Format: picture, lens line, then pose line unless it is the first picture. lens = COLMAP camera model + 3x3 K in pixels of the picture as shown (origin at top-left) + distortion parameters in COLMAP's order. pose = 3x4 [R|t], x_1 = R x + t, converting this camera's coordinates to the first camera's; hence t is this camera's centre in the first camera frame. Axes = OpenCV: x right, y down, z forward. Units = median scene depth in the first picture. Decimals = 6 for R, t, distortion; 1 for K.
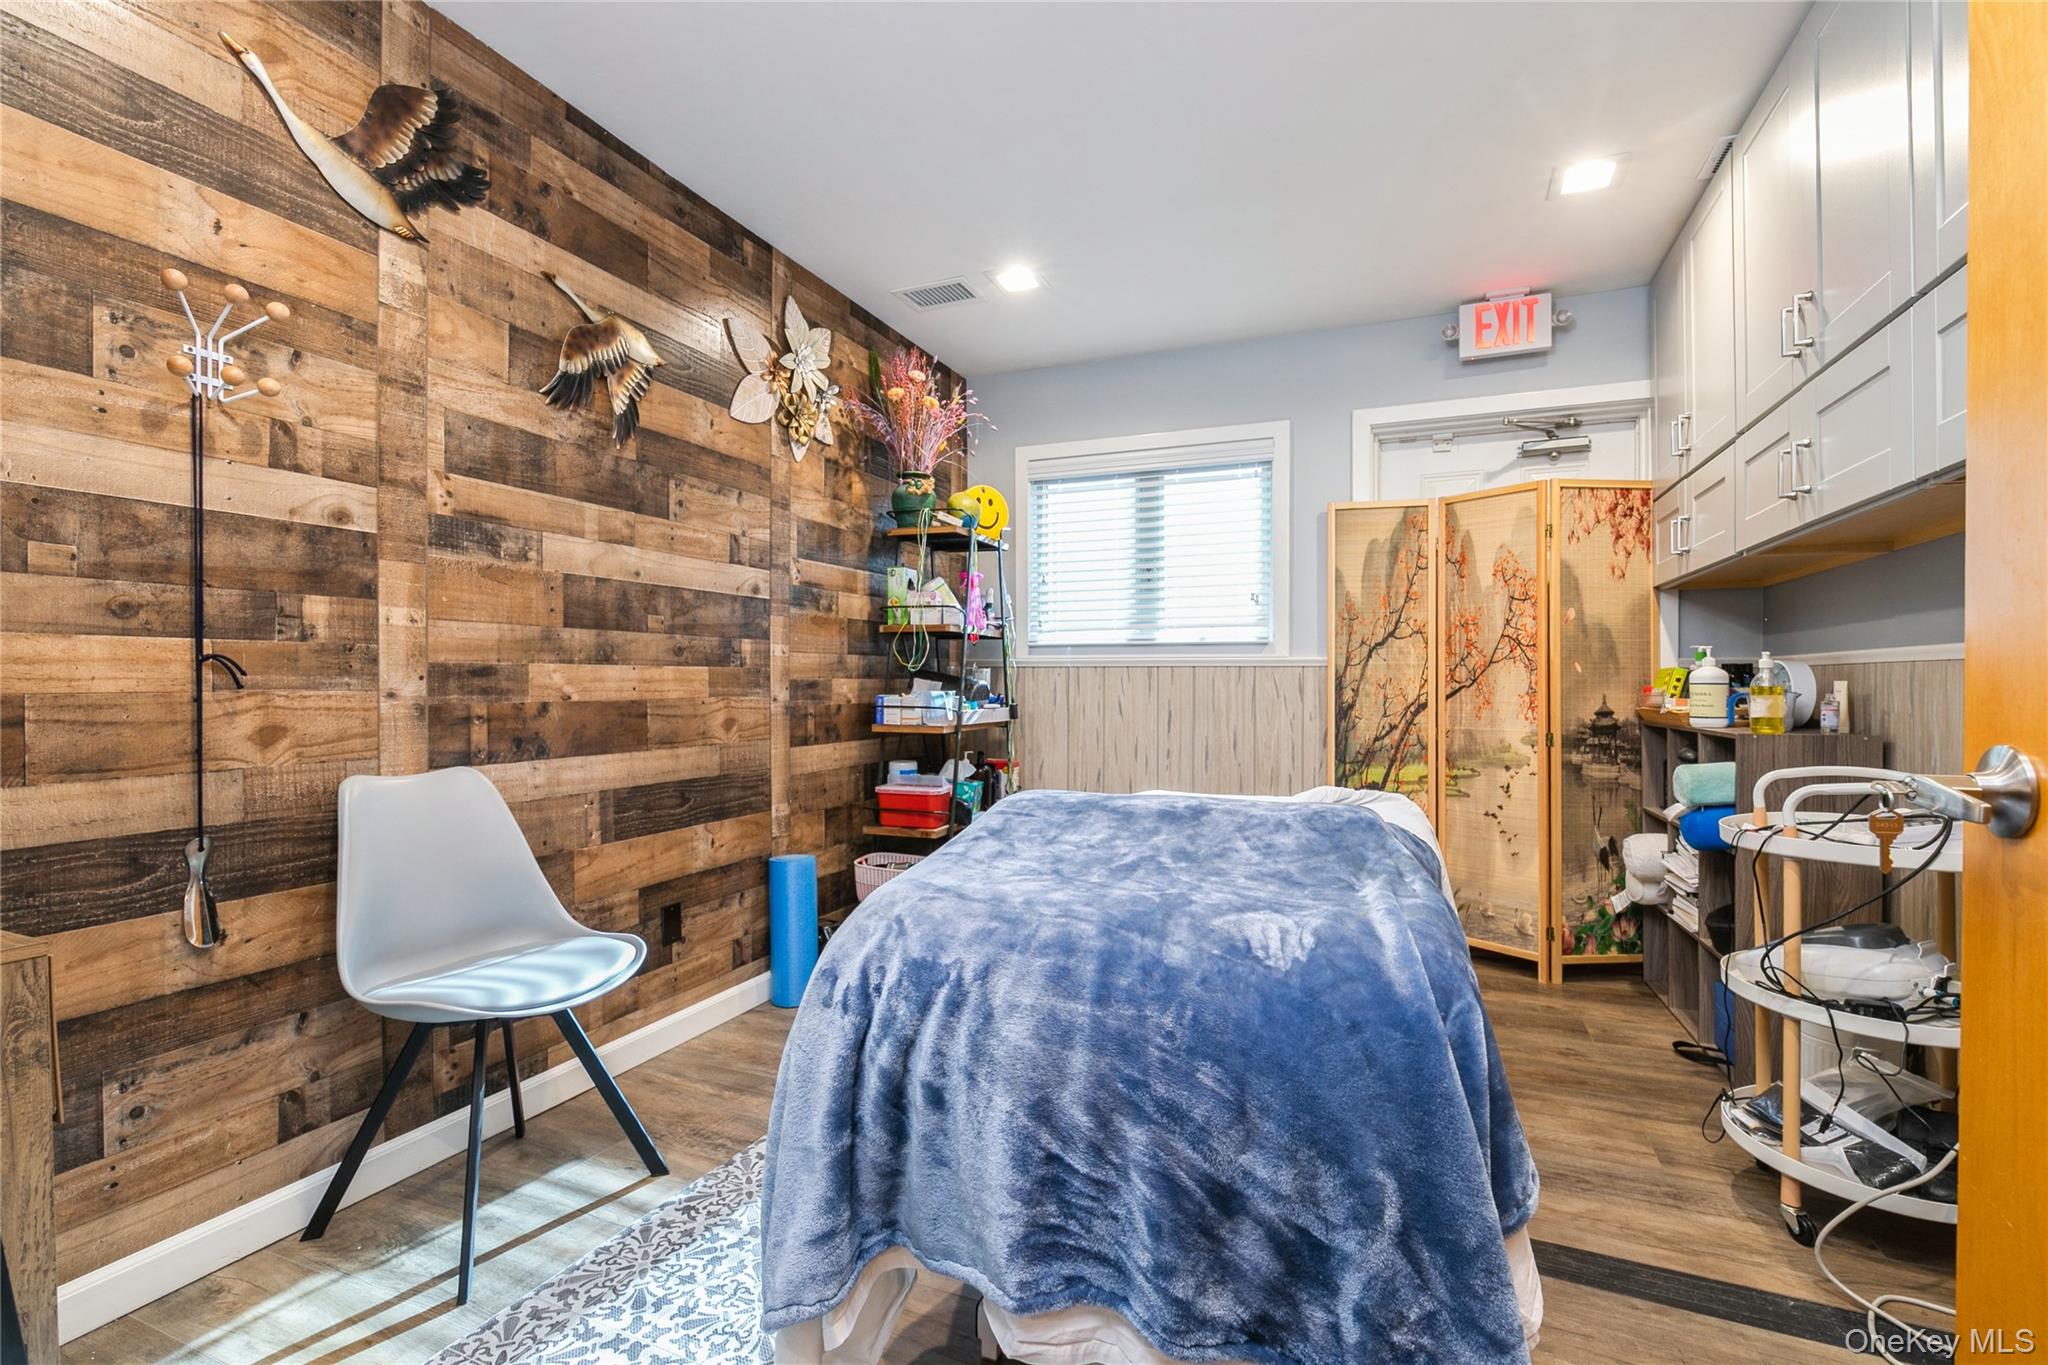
lens RADIAL K [[911.8, 0, 1037.1], [0, 911.8, 686.3], [0, 0, 1]] dist [0.002544, -0.000020]
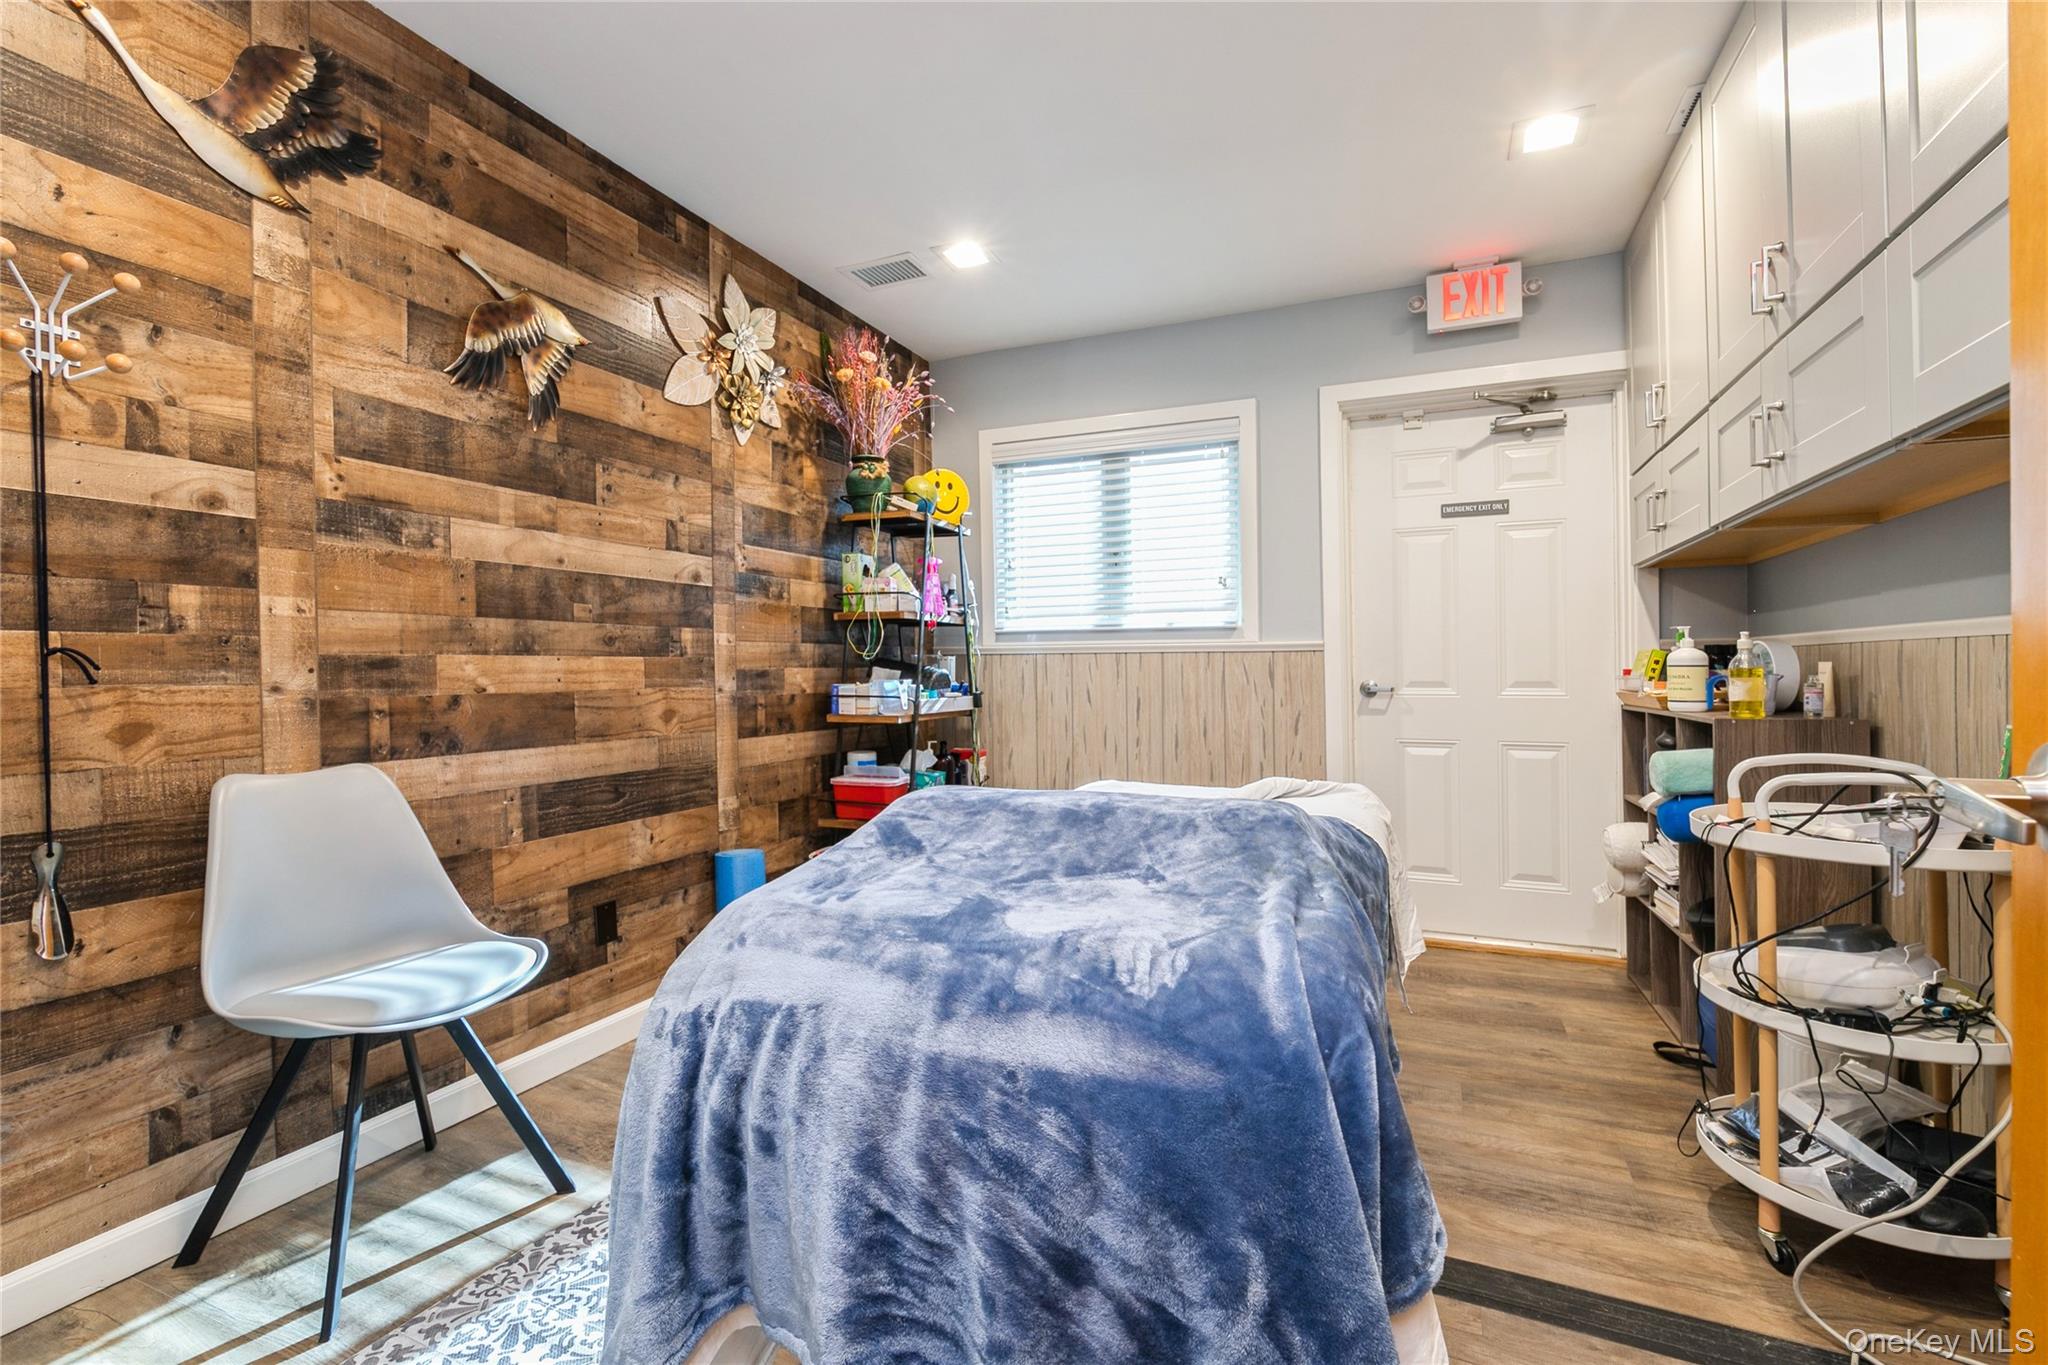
lens RADIAL K [[911.8, 0, 1013.7], [0, 911.8, 671.7], [0, 0, 1]] dist [0.002544, -0.000020]
pose [[0.999850, -0.007817, -0.015430, 0.079754], [0.007782, 0.999967, -0.002311, -0.000430], [0.015448, 0.002190, 0.999878, 0.062825]]
